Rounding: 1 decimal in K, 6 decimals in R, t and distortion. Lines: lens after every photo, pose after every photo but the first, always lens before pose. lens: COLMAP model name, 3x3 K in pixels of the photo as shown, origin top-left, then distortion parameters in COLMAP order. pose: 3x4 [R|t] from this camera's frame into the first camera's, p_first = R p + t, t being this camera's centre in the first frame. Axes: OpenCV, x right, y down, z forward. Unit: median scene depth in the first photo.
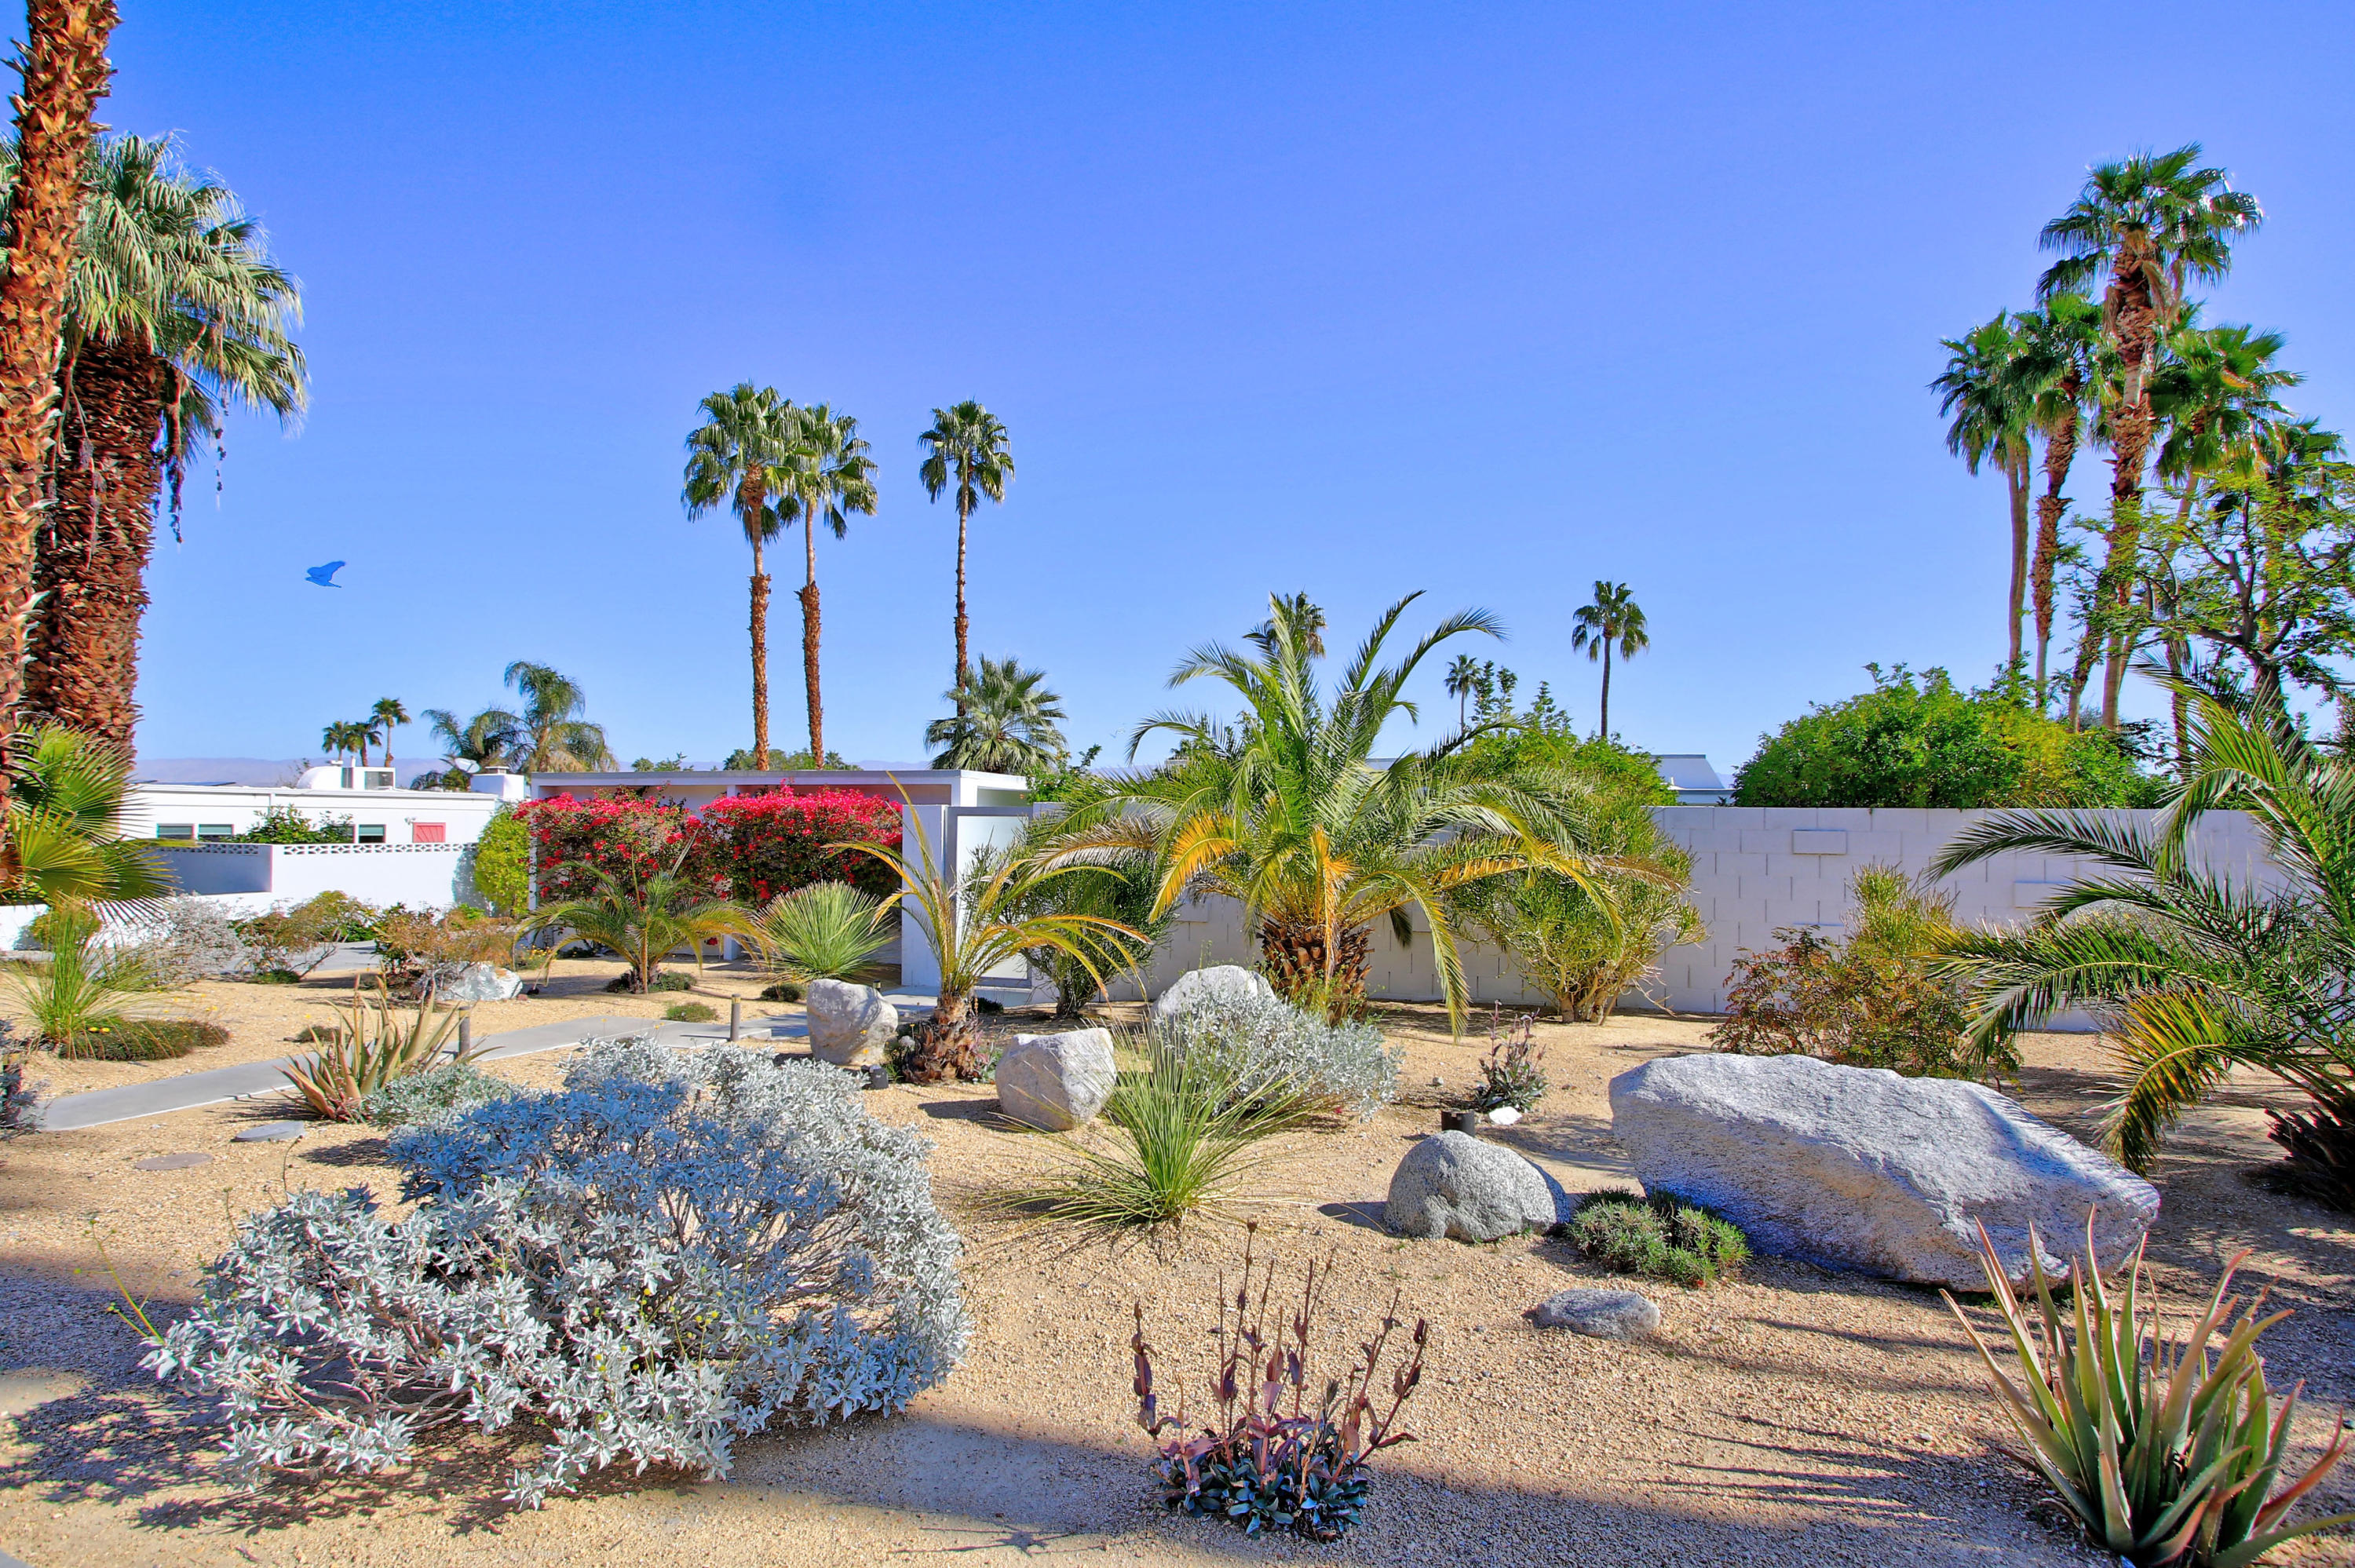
lens RADIAL K [[1119.3, 0, 1166.3], [0, 1119.3, 799.0], [0, 0, 1]] dist [-0.015603, 0.001106]
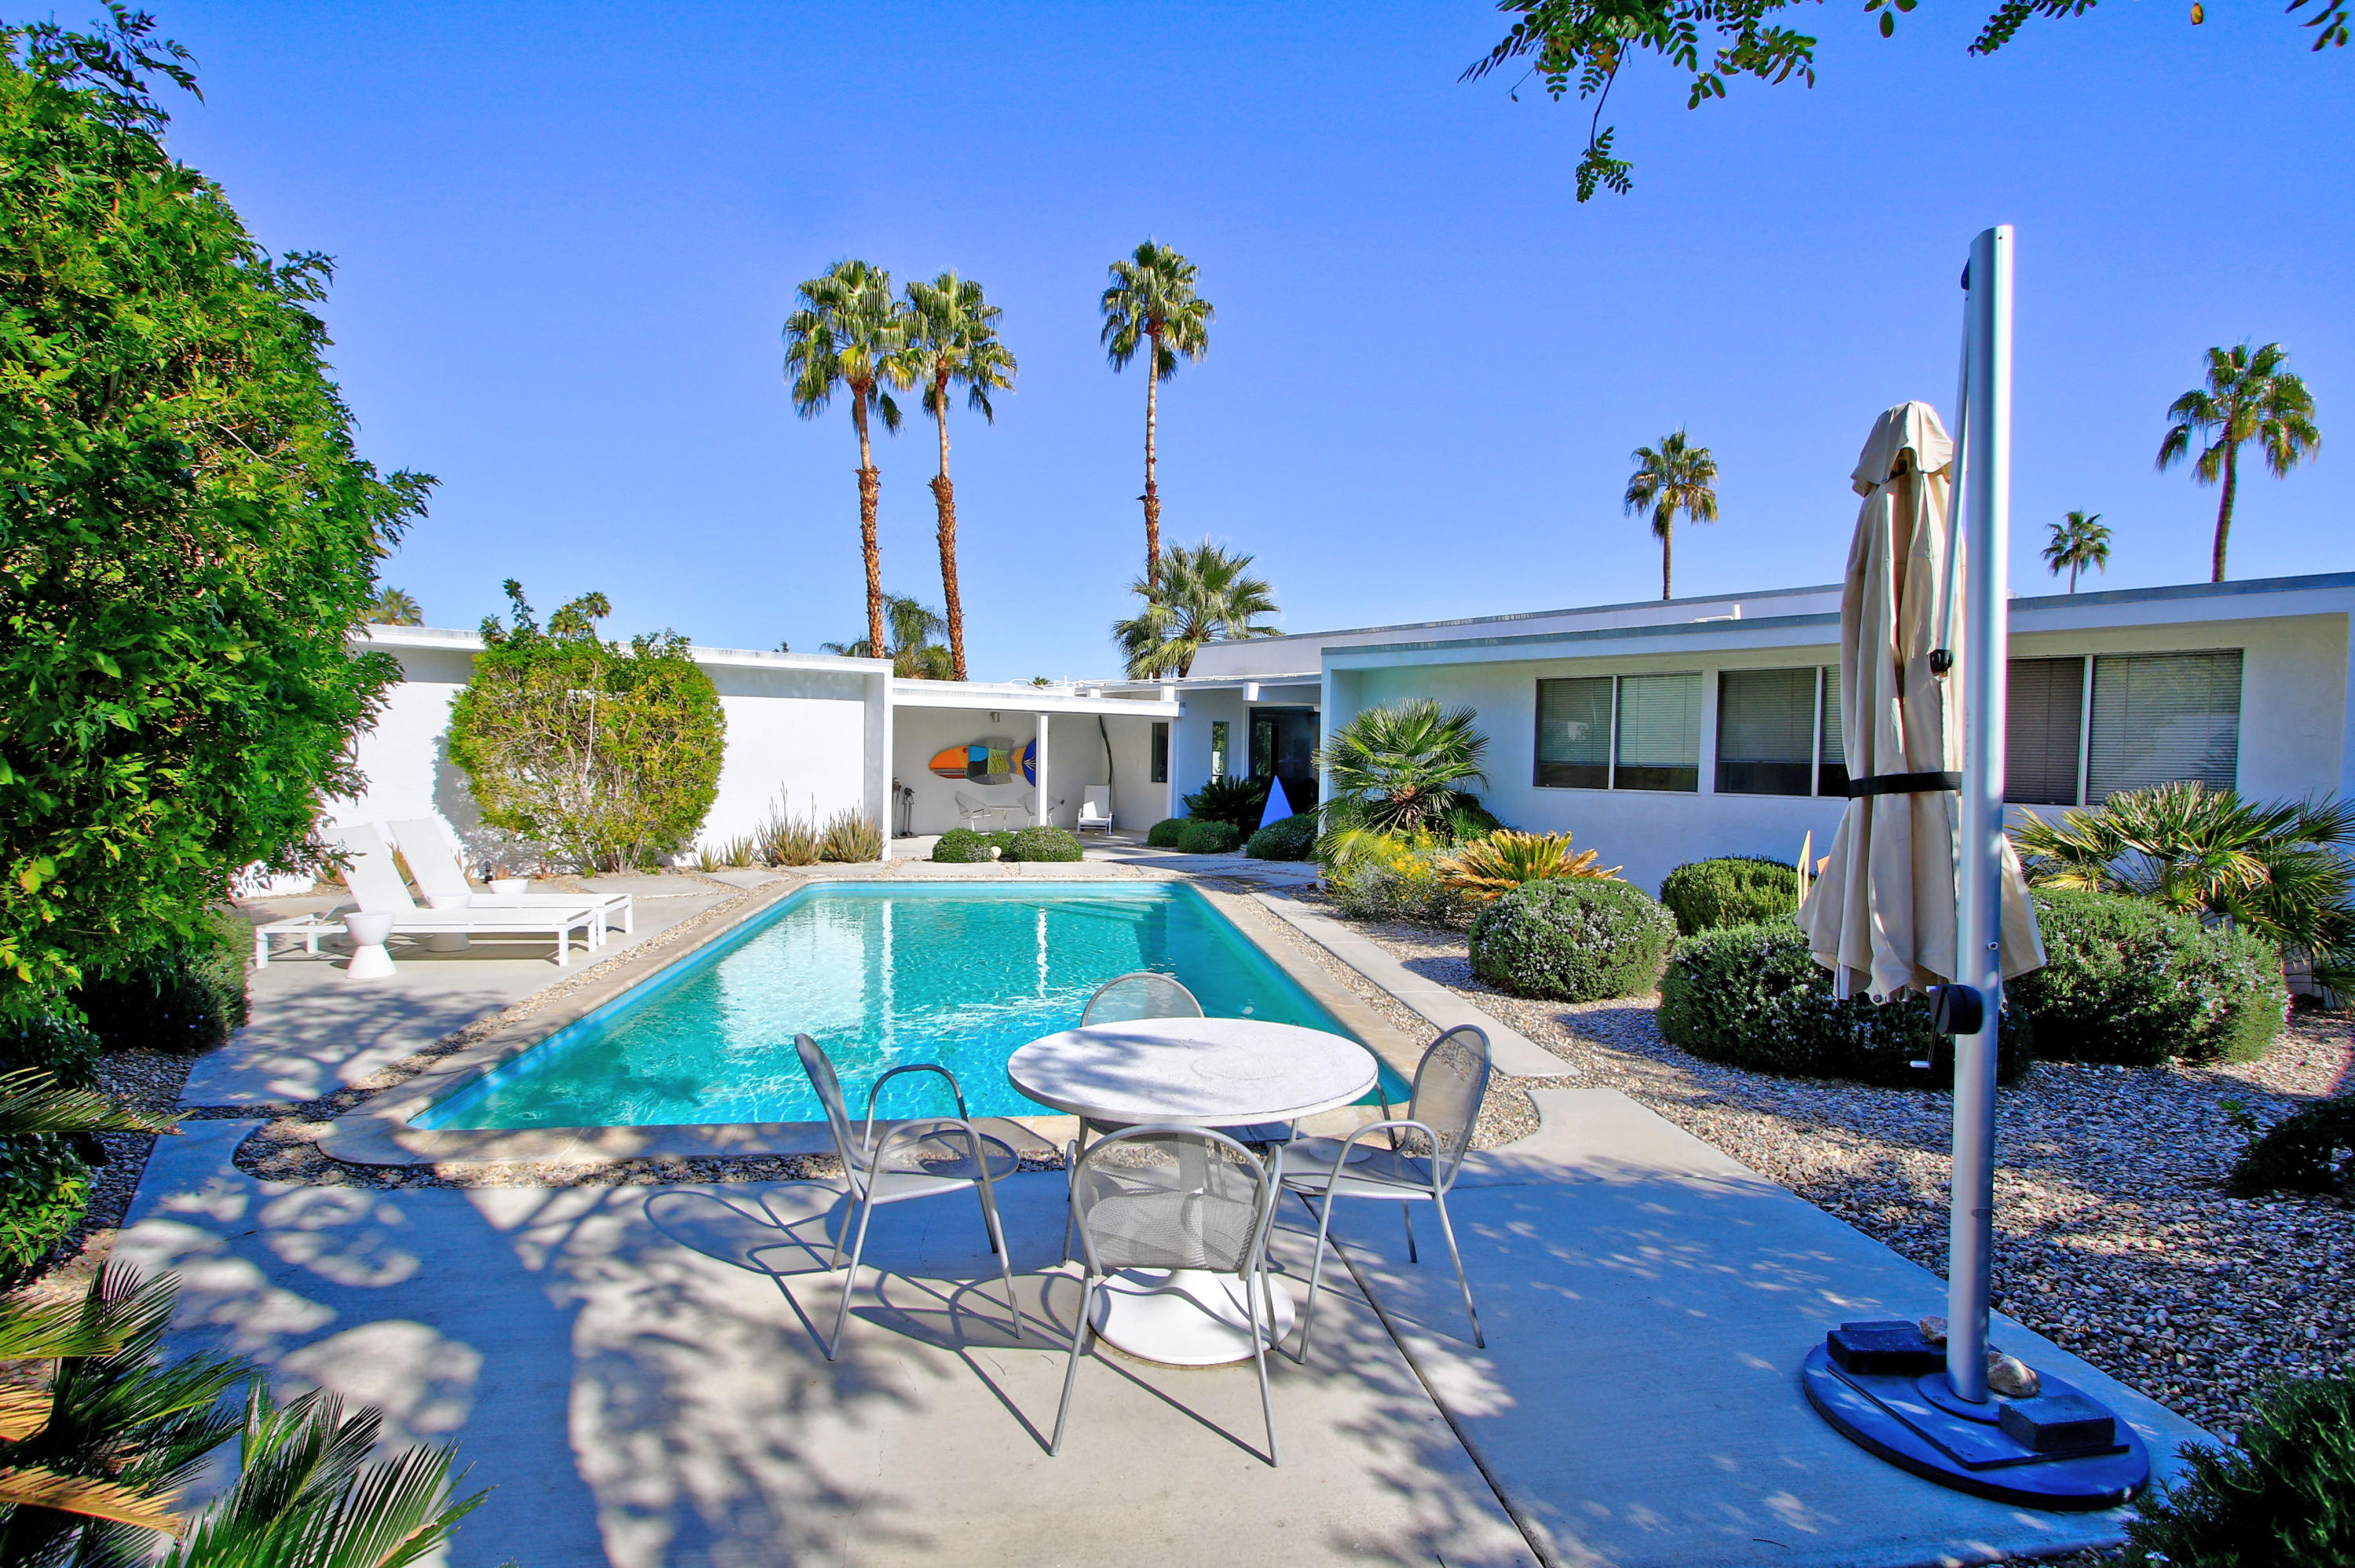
lens RADIAL K [[1107.6, 0, 1165.0], [0, 1107.6, 799.9], [0, 0, 1]] dist [-0.017099, 0.002219]
pose [[0.859769, 0.030161, -0.509792, 0.451114], [-0.000917, 0.998344, 0.057518, 0.035442], [0.510683, -0.048985, 0.858373, 0.414888]]
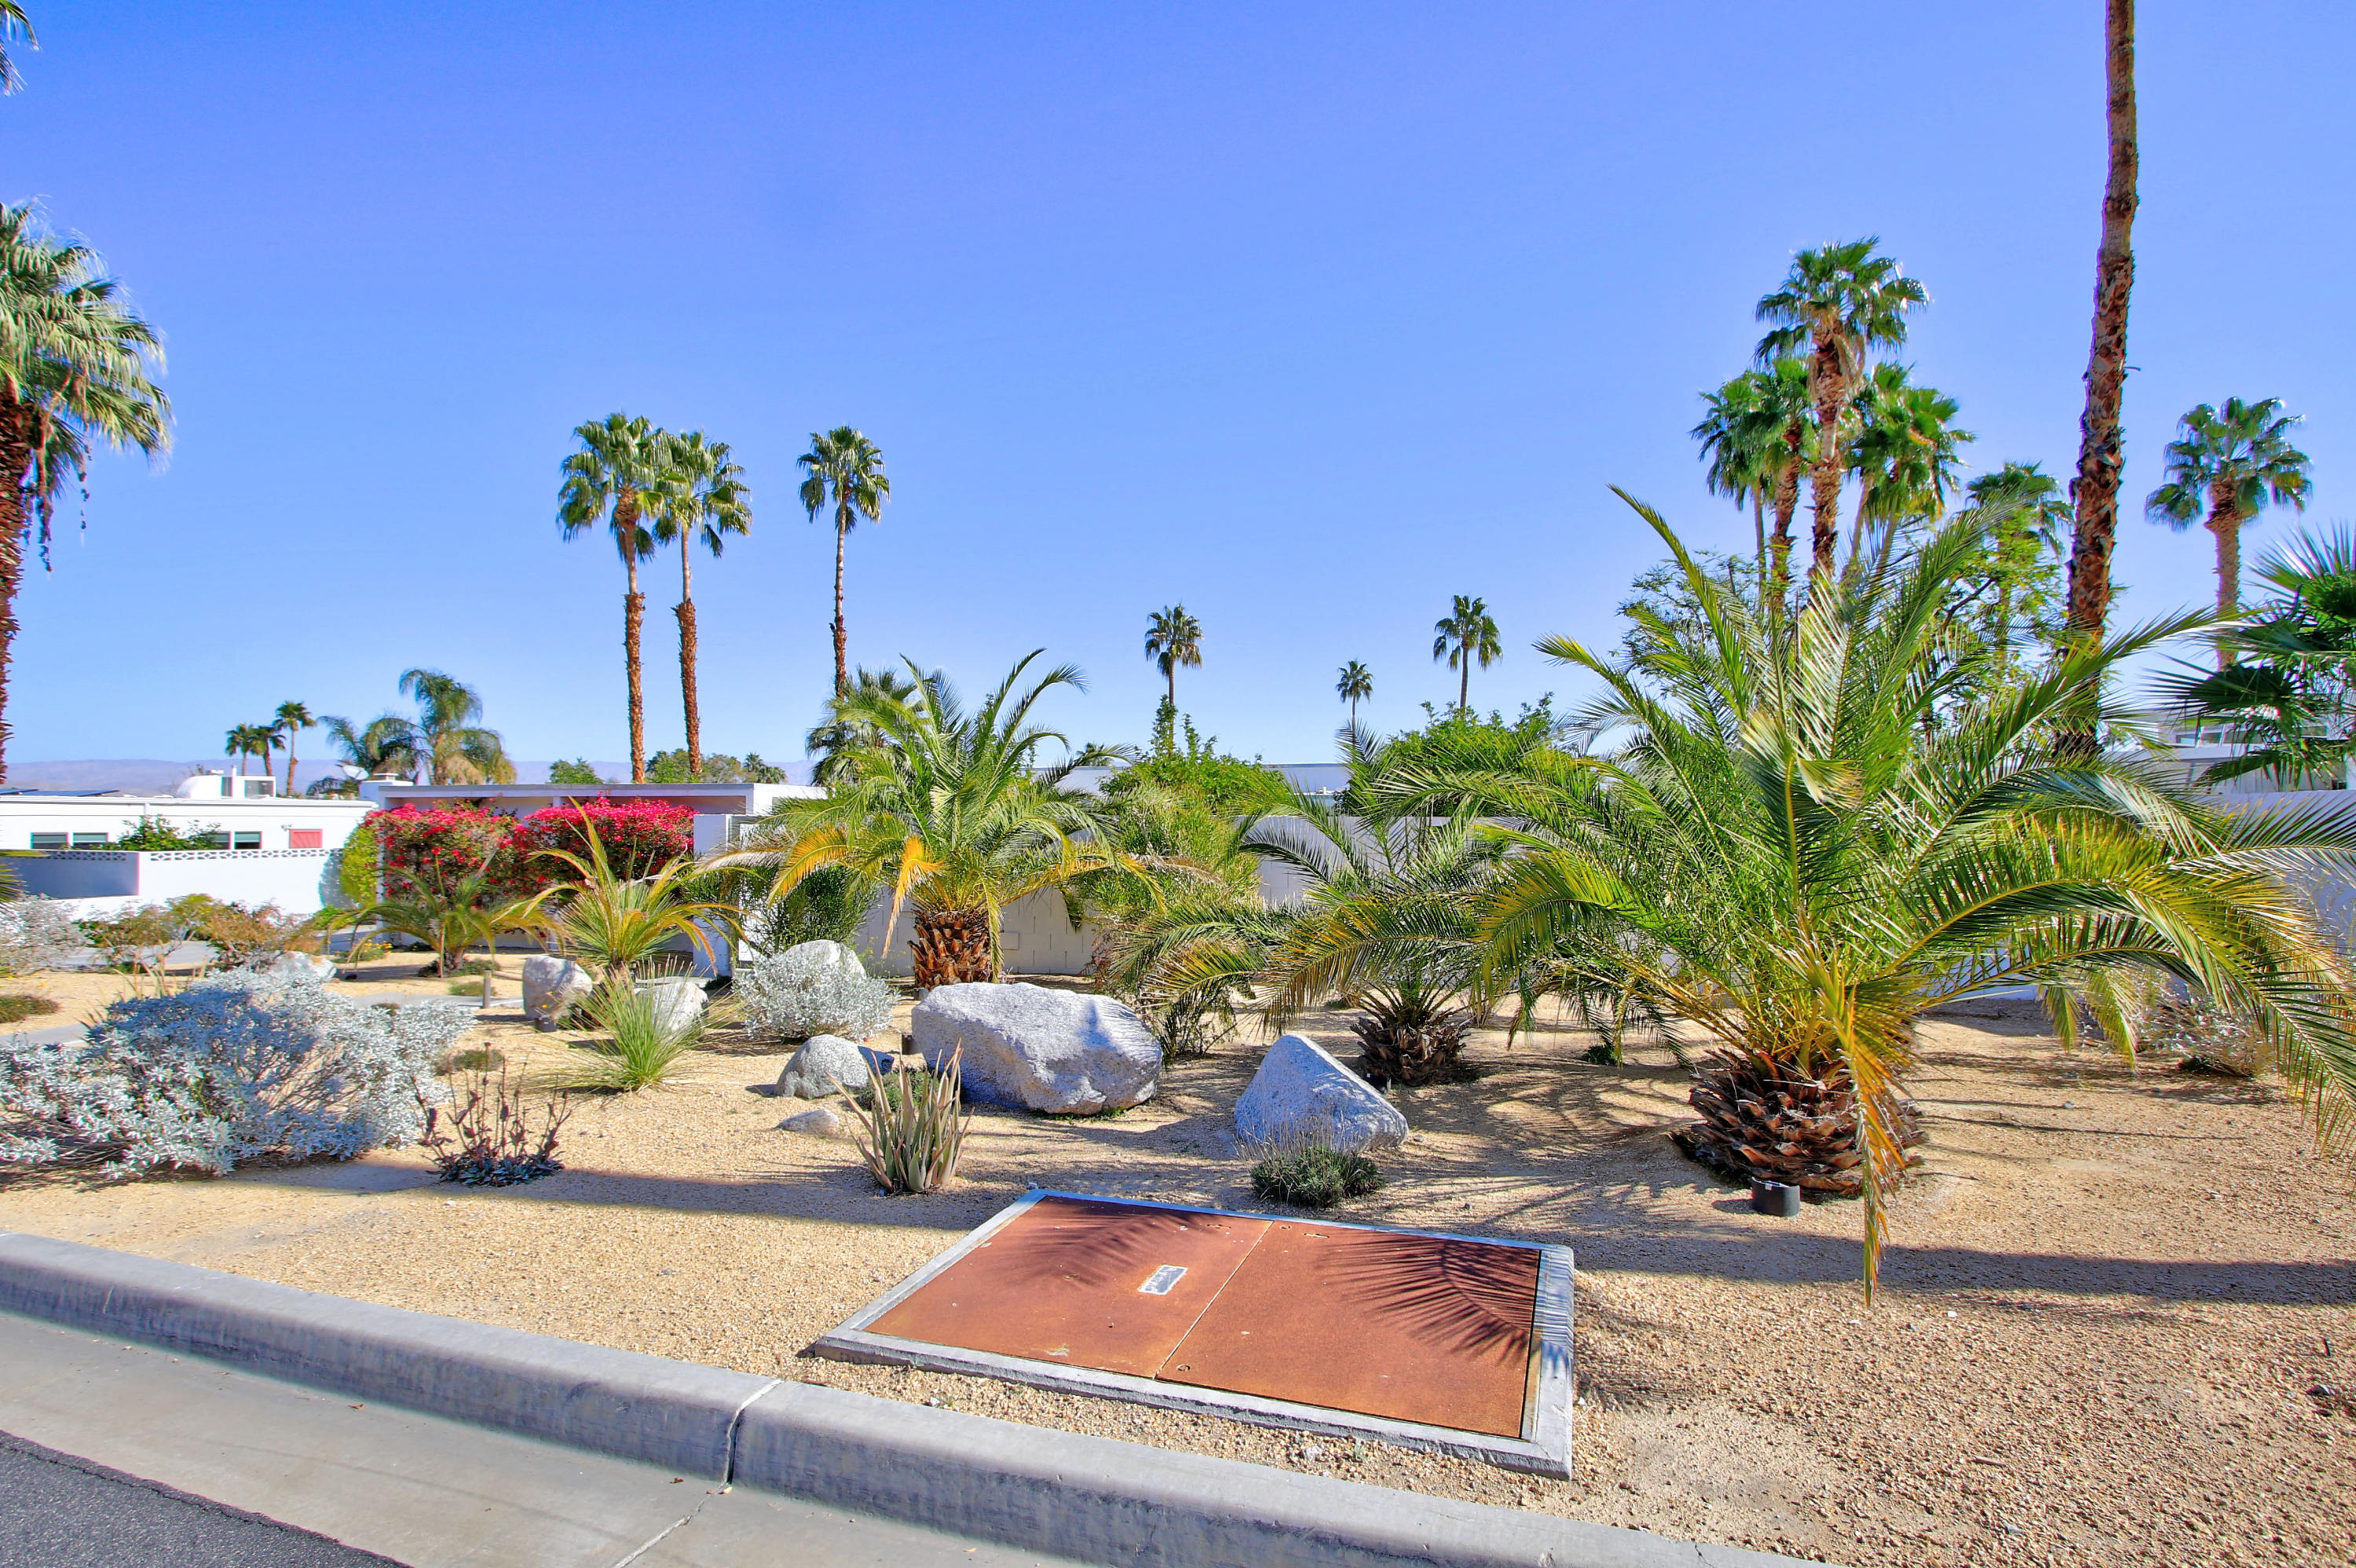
lens RADIAL K [[1108.1, 0, 1165.5], [0, 1108.1, 799.9], [0, 0, 1]] dist [-0.017099, 0.002219]
pose [[0.998490, -0.004356, 0.054759, 0.108264], [0.004250, 0.999989, 0.002051, -0.005933], [-0.054767, -0.001815, 0.998498, -0.097171]]
